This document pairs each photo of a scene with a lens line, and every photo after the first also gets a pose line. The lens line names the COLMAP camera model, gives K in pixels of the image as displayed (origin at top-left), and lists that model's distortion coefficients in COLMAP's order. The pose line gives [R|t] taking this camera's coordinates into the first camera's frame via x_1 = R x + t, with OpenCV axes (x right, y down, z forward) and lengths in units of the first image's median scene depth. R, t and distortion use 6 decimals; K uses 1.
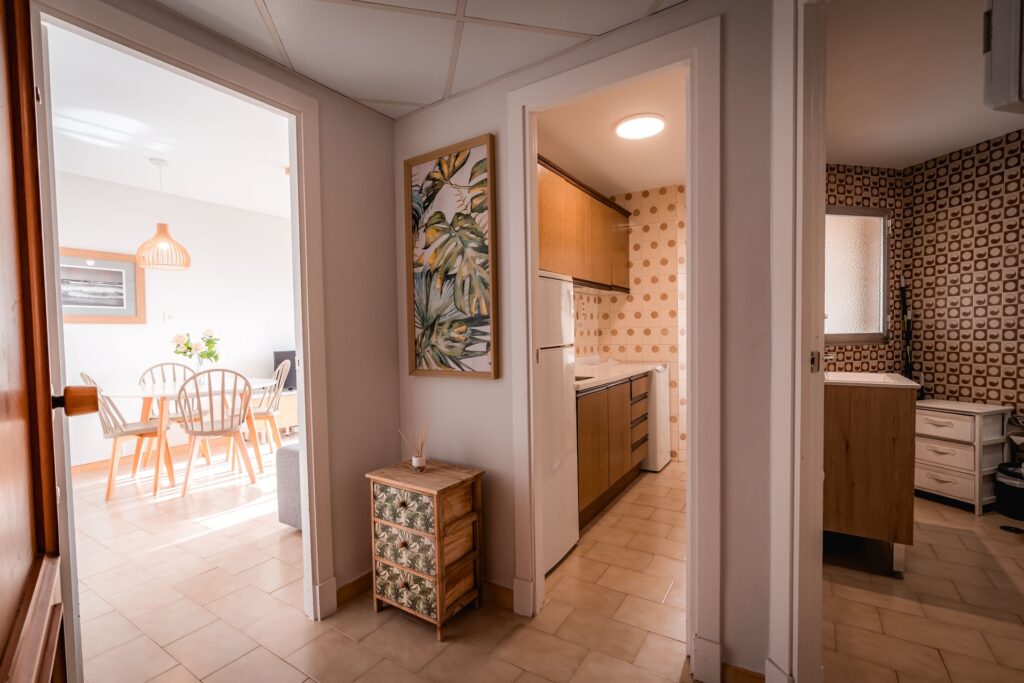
lens RADIAL K [[462.6, 0, 515.4], [0, 462.6, 348.6], [0, 0, 1]] dist [-0.009340, 0.004452]
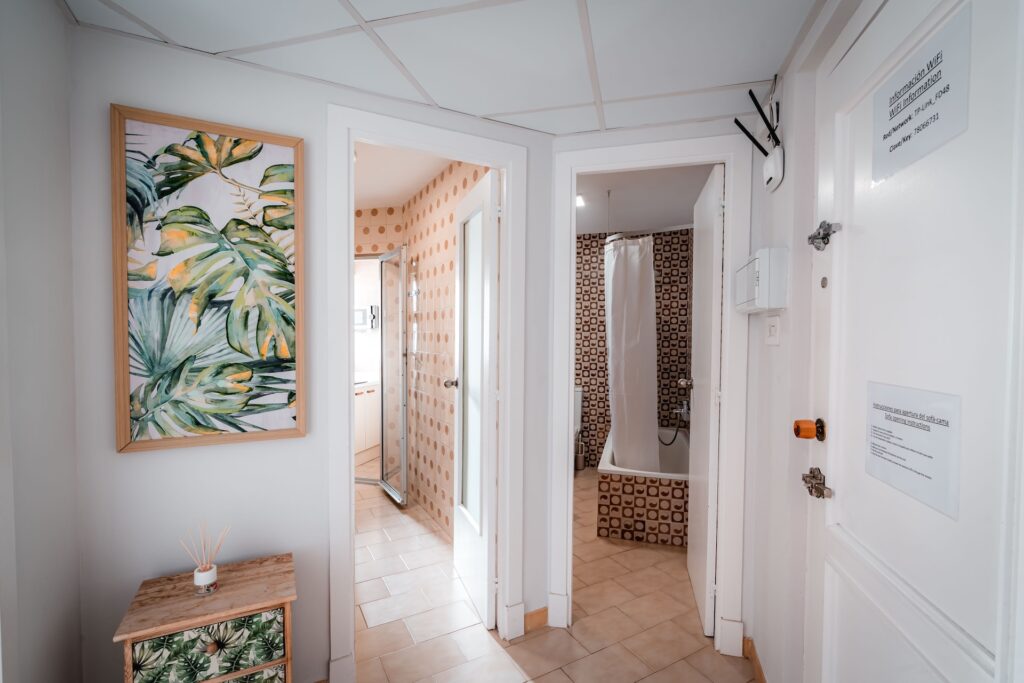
lens RADIAL K [[462.6, 0, 515.4], [0, 462.6, 348.6], [0, 0, 1]] dist [-0.009340, 0.004452]
pose [[0.475594, -0.005215, 0.879650, -0.546170], [0.016972, 0.999851, -0.003249, -0.074818], [-0.879501, 0.016475, 0.475611, 0.254548]]
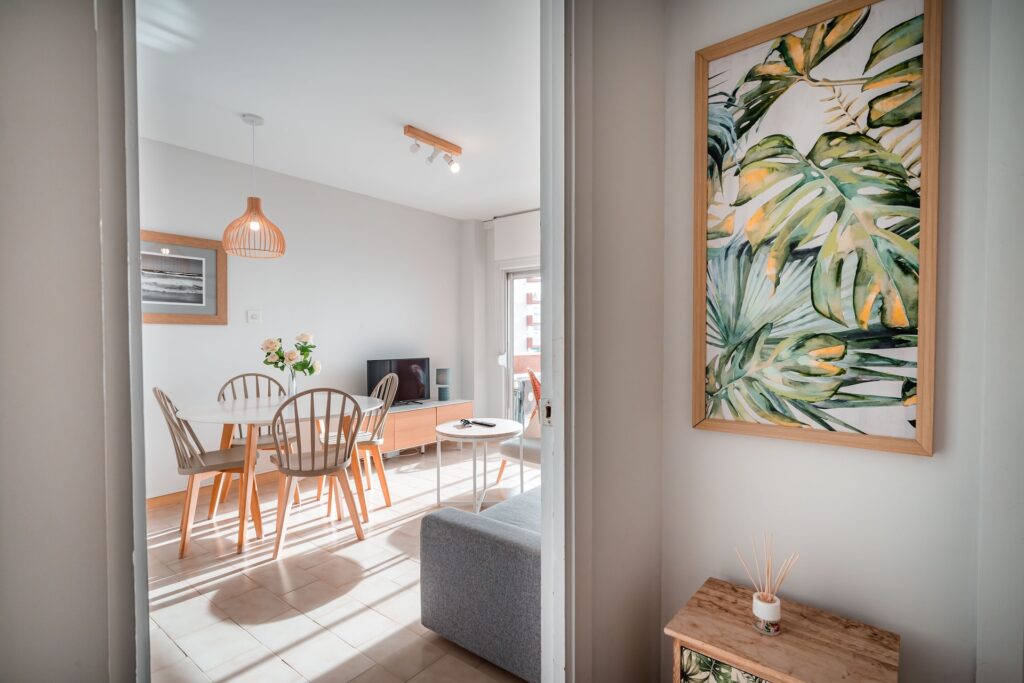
lens RADIAL K [[488.9, 0, 527.6], [0, 488.9, 348.9], [0, 0, 1]] dist [-0.011665, 0.005599]
pose [[0.995444, 0.019541, -0.093320, -0.400474], [-0.020284, 0.999770, -0.007018, -0.033884], [0.093161, 0.008879, 0.995611, 0.402479]]
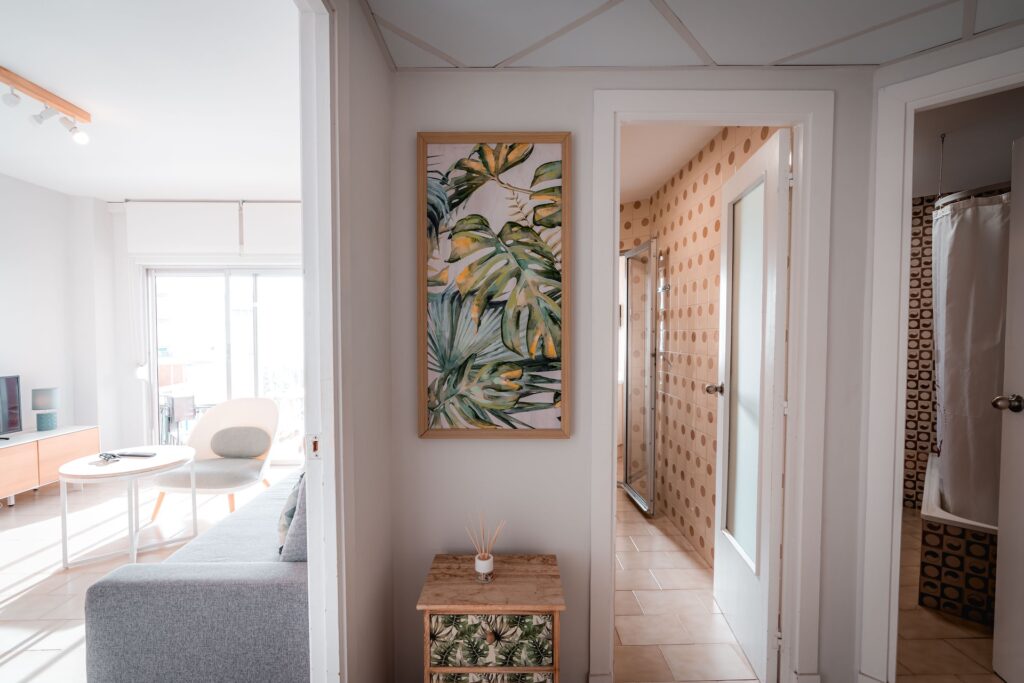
lens RADIAL K [[462.6, 0, 515.4], [0, 462.6, 348.6], [0, 0, 1]] dist [-0.009340, 0.004452]
pose [[0.833872, 0.000541, 0.551957, -0.523781], [0.003745, 0.999971, -0.006638, -0.077707], [-0.551945, 0.007602, 0.833846, 0.352320]]
